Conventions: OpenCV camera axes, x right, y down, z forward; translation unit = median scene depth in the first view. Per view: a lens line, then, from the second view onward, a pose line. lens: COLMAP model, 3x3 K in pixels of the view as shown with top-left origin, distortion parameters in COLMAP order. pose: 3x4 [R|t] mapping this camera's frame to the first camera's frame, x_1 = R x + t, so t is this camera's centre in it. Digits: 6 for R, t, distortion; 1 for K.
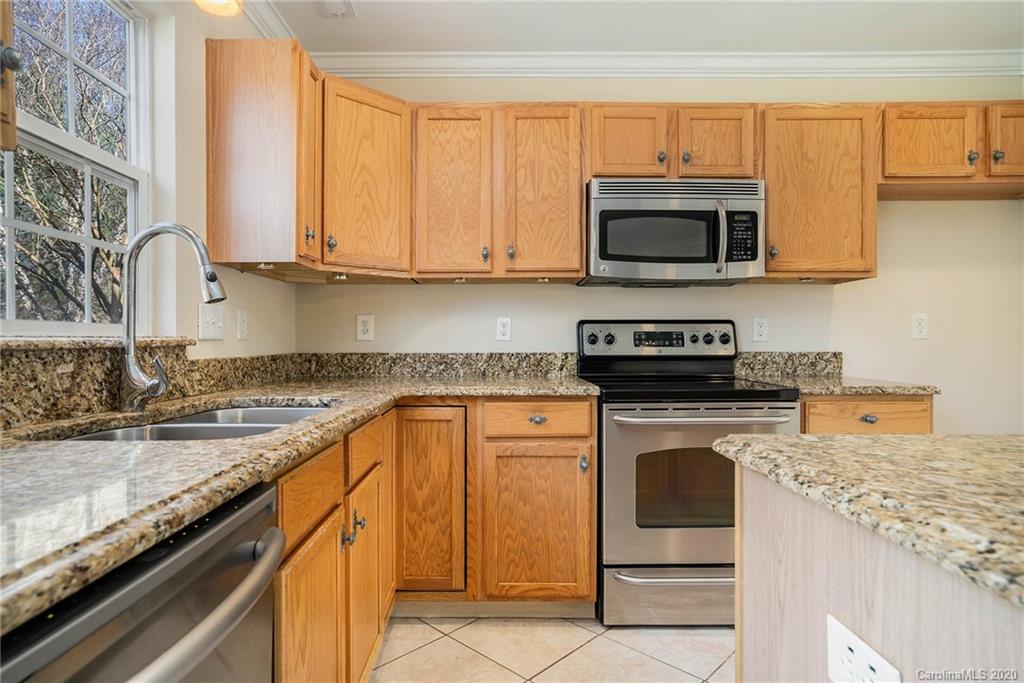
lens RADIAL K [[576.2, 0, 482.2], [0, 576.2, 338.3], [0, 0, 1]] dist [0.000621, 0.000707]
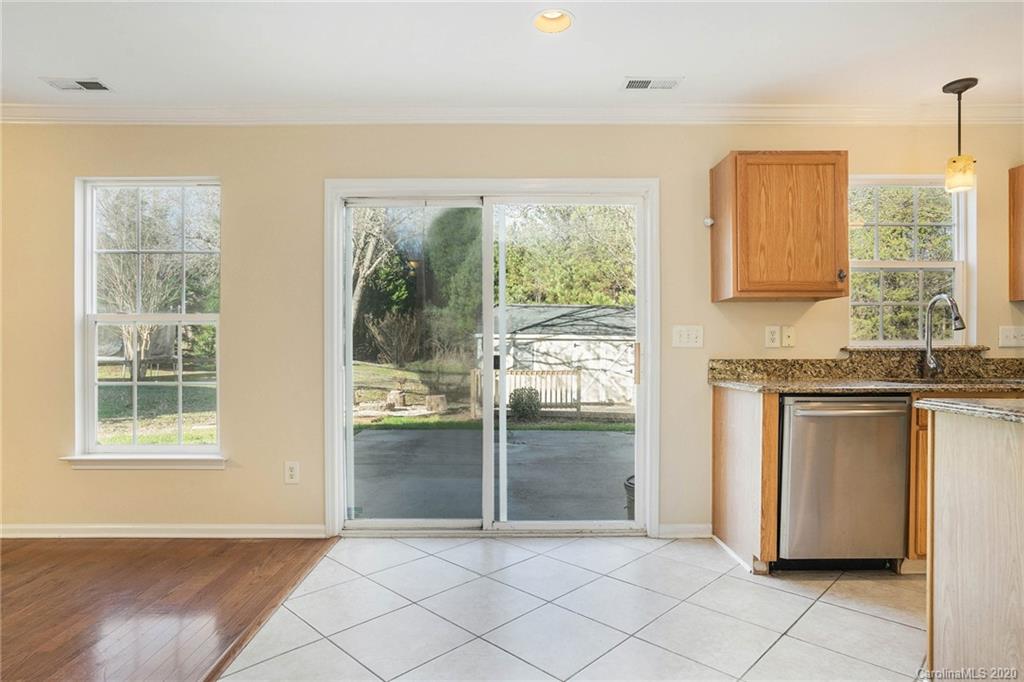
lens RADIAL K [[535.6, 0, 512.7], [0, 535.6, 363.1], [0, 0, 1]] dist [-0.001990, 0.000149]
pose [[0.016880, 0.023631, -0.999578, 1.201308], [0.006302, 0.999698, 0.023740, 0.003138], [0.999838, -0.006700, 0.016726, -0.555311]]
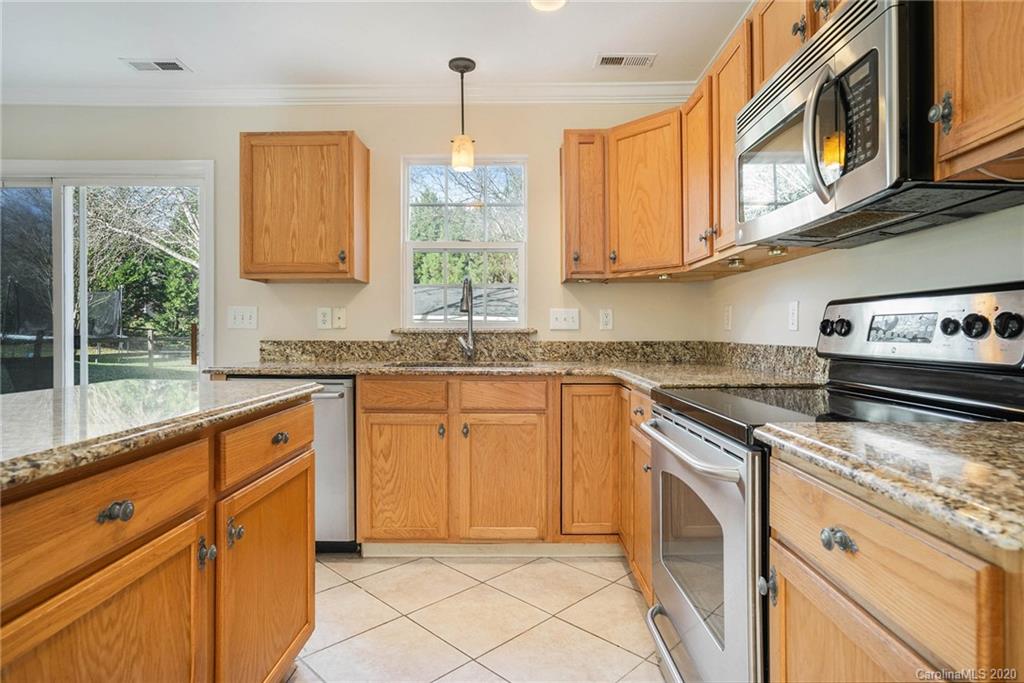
lens RADIAL K [[543.6, 0, 501.2], [0, 543.6, 342.0], [0, 0, 1]] dist [0.002658, 0.001944]
pose [[-0.014289, 0.019027, -0.999717, 1.224648], [0.000853, 0.999819, 0.019017, 0.008028], [0.999898, -0.000581, -0.014303, 0.934920]]
